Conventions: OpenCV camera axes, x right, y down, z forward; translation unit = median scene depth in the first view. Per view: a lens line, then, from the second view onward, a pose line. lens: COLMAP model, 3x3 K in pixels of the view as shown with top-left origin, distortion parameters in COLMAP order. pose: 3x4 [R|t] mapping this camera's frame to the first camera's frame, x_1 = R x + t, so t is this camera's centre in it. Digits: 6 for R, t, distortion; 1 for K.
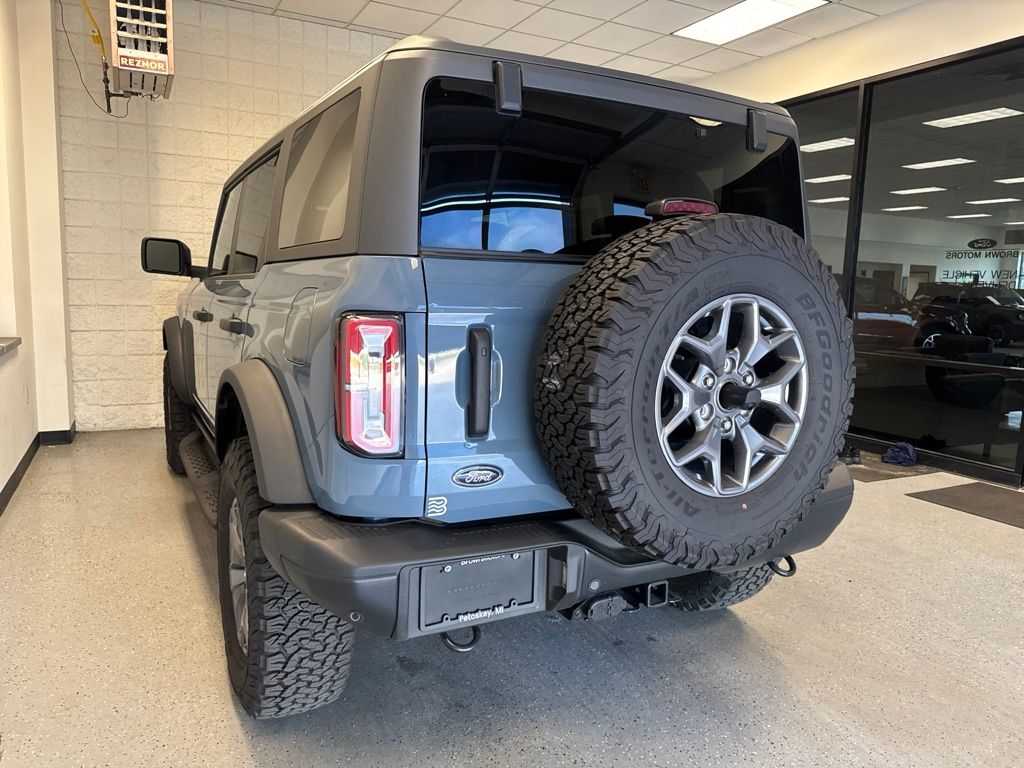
lens RADIAL K [[724.4, 0, 508.8], [0, 724.4, 382.5], [0, 0, 1]] dist [0.028892, -0.032809]
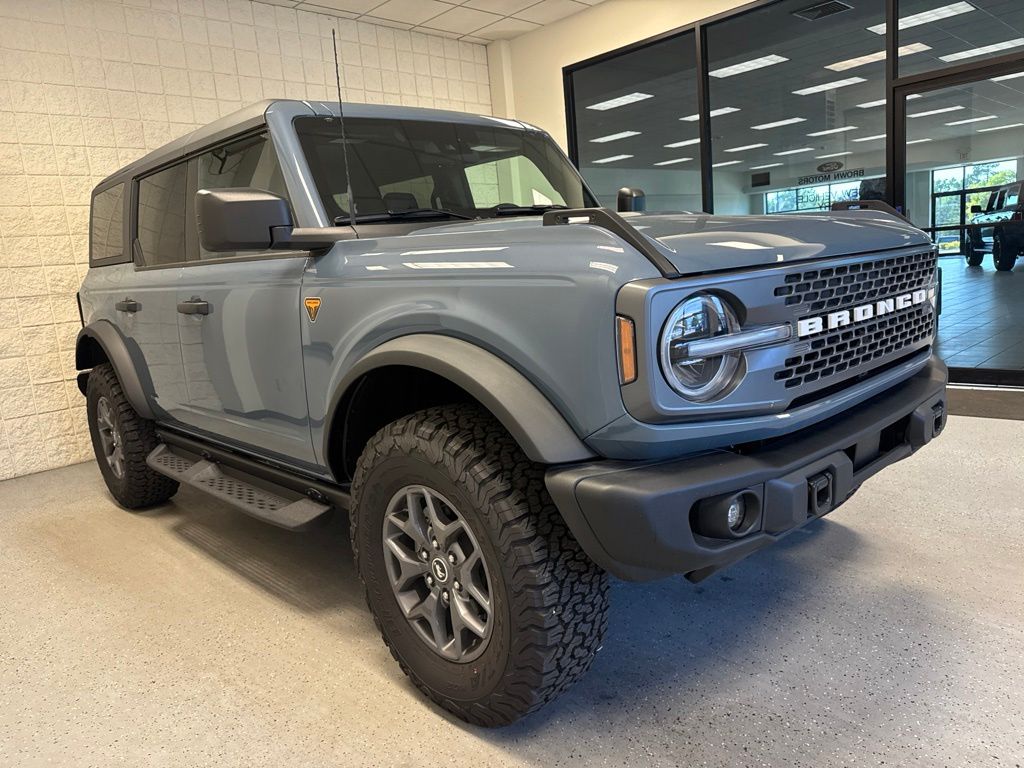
lens RADIAL K [[724.4, 0, 511.2], [0, 724.4, 386.0], [0, 0, 1]] dist [0.028892, -0.032809]
pose [[0.948933, -0.161904, 0.270766, -0.306366], [0.154366, 0.986795, 0.049057, 0.011579], [-0.275133, -0.004755, 0.961394, 0.165780]]
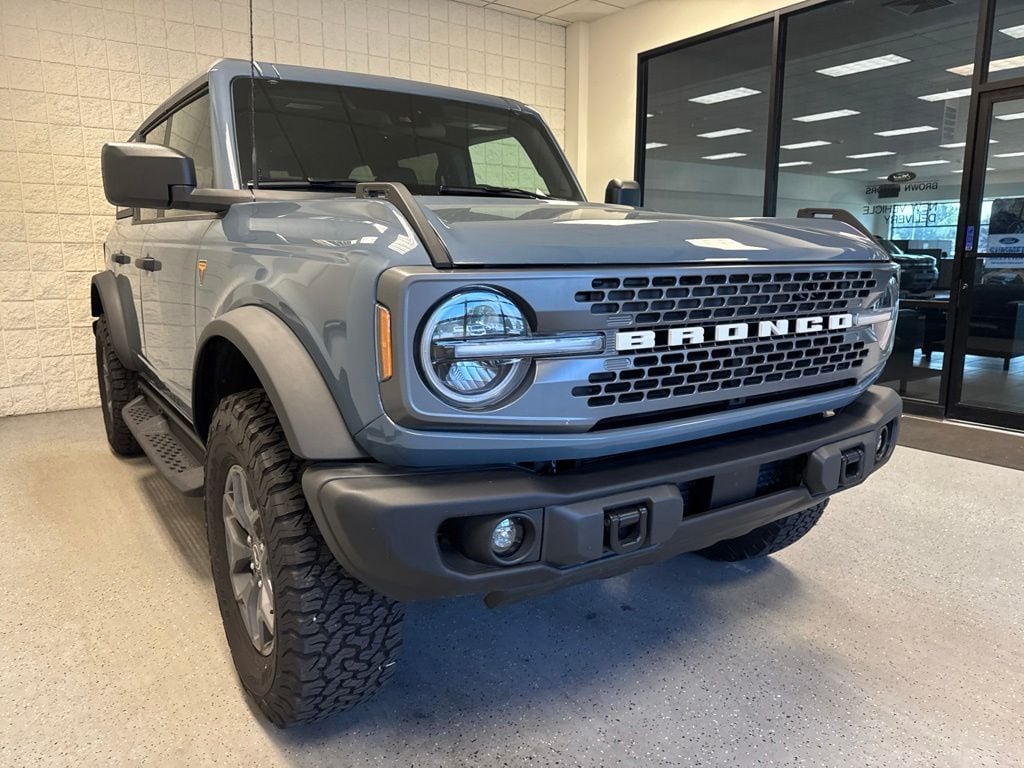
lens RADIAL K [[724.4, 0, 518.7], [0, 724.4, 388.8], [0, 0, 1]] dist [0.028892, -0.032809]
pose [[0.988046, -0.057931, 0.142861, -0.045990], [0.050692, 0.997264, 0.053803, 0.034672], [-0.145587, -0.045918, 0.988279, 0.168843]]
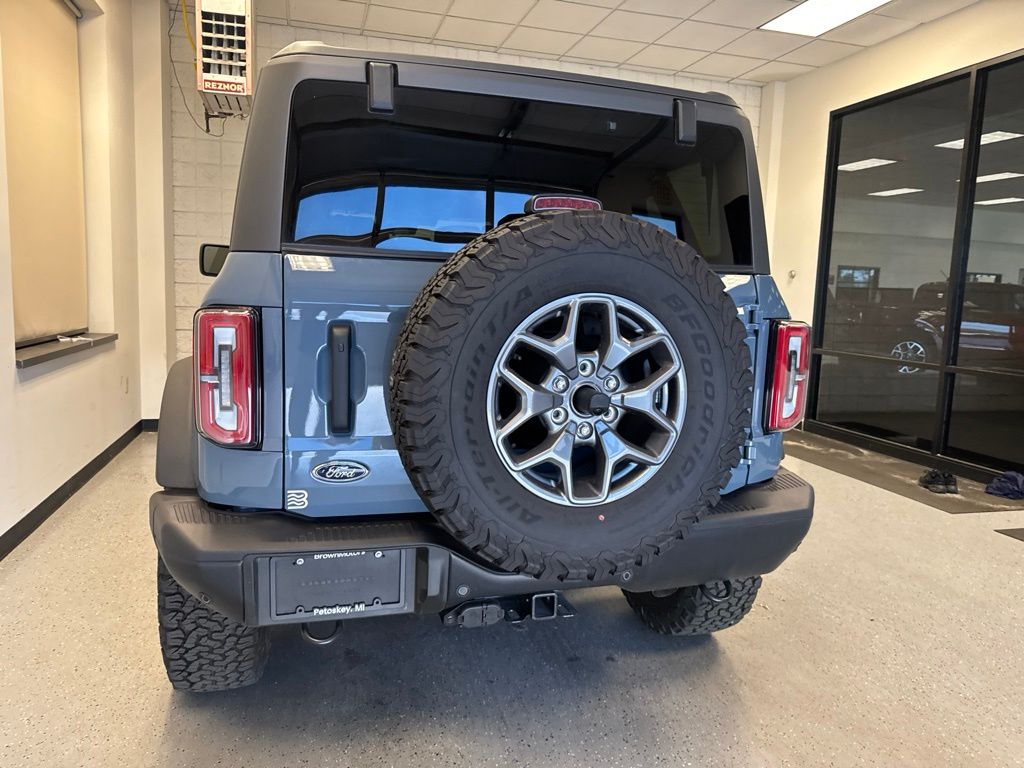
lens RADIAL K [[724.4, 0, 506.4], [0, 724.4, 376.6], [0, 0, 1]] dist [0.028892, -0.032809]
pose [[0.979747, 0.029392, -0.198071, 0.253669], [-0.033252, 0.999316, -0.016187, 0.004146], [0.197460, 0.022445, 0.980054, 0.034306]]
